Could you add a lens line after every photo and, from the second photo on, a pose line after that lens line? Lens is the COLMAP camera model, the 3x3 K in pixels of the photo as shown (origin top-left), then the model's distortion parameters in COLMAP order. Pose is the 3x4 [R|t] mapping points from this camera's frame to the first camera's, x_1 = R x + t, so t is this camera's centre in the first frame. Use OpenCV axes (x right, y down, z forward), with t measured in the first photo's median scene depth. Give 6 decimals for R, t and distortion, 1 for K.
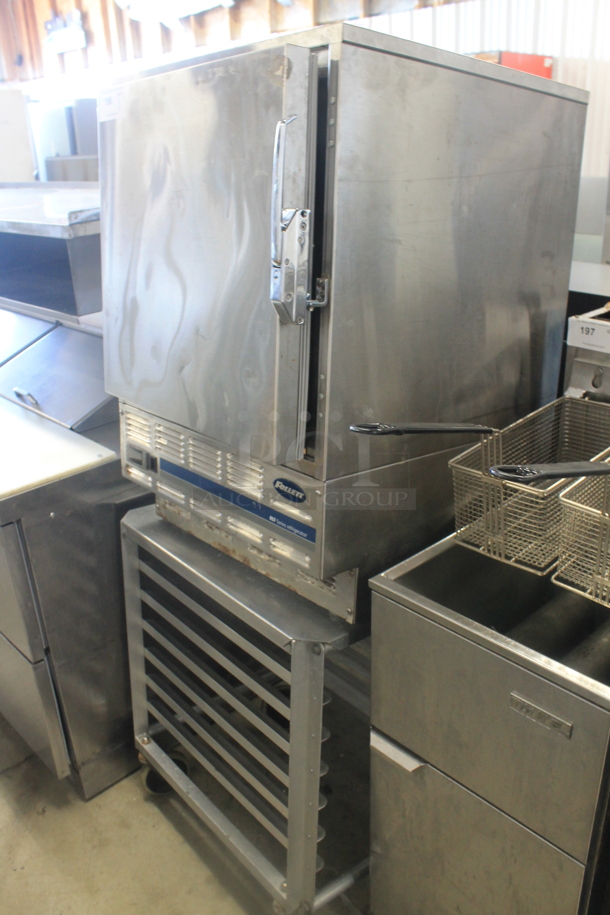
lens RADIAL K [[776.3, 0, 305.1], [0, 776.3, 425.5], [0, 0, 1]] dist [-0.233416, 0.165923]
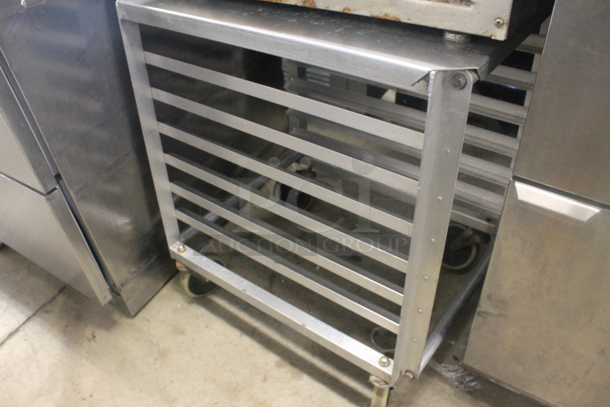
lens RADIAL K [[506.8, 0, 305.0], [0, 506.8, 203.5], [0, 0, 1]] dist [-0.181521, 0.142955]
pose [[0.969586, -0.179852, 0.165999, -0.161095], [0.108513, 0.923828, 0.367106, 0.147678], [-0.219379, -0.337928, 0.915247, 0.388614]]
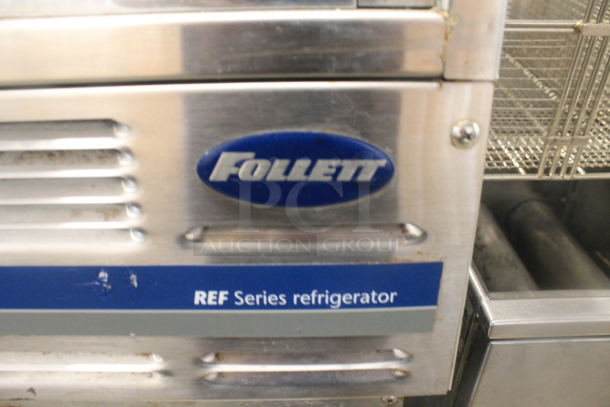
lens RADIAL K [[506.8, 0, 305.0], [0, 506.8, 203.5], [0, 0, 1]] dist [-0.181521, 0.142955]
pose [[0.640568, -0.343925, 0.686577, -0.091613], [0.219888, 0.938808, 0.265122, 0.033571], [-0.735746, -0.018858, 0.676995, 0.590757]]
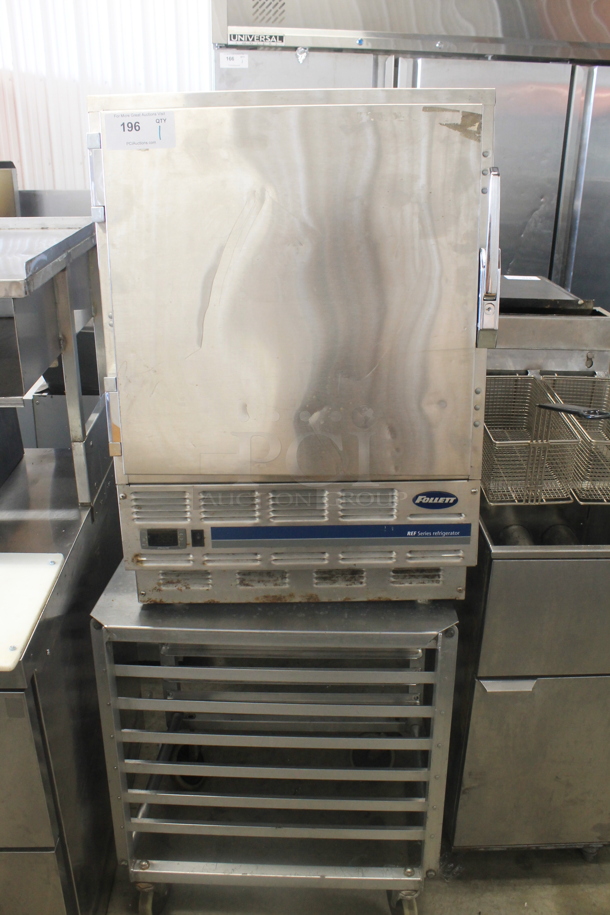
lens RADIAL K [[760.2, 0, 291.1], [0, 760.2, 453.1], [0, 0, 1]] dist [-0.181521, 0.142955]
pose [[0.670103, -0.247299, 0.699861, -0.595630], [0.229283, 0.965721, 0.121707, -0.105869], [-0.705969, 0.078910, 0.703833, 0.256872]]
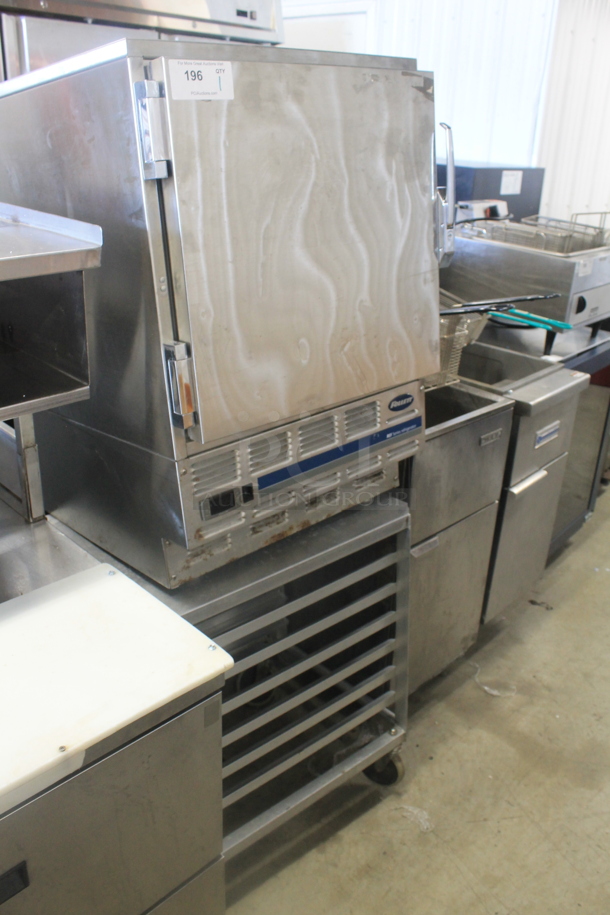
lens RADIAL K [[760.2, 0, 291.1], [0, 760.2, 453.1], [0, 0, 1]] dist [-0.181521, 0.142955]
pose [[0.008397, -0.375609, 0.926740, -0.832687], [0.327656, 0.876642, 0.352335, -0.237806], [-0.944760, 0.300693, 0.130432, 0.690997]]
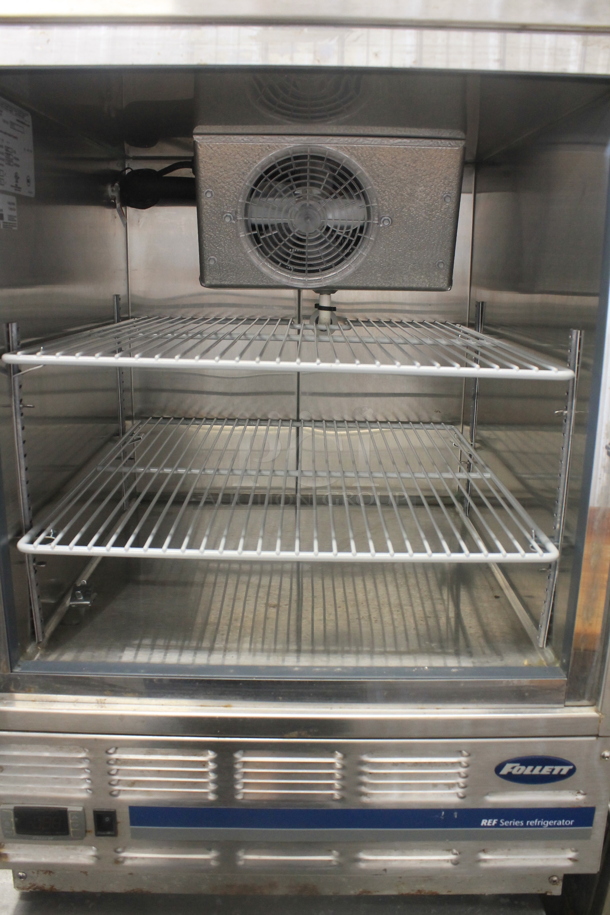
lens RADIAL K [[760.2, 0, 291.1], [0, 760.2, 453.1], [0, 0, 1]] dist [-0.181521, 0.142955]
pose [[0.664708, -0.201105, 0.719527, -0.340870], [0.201922, 0.975606, 0.086141, -0.165369], [-0.719299, 0.088030, 0.689101, 0.481947]]
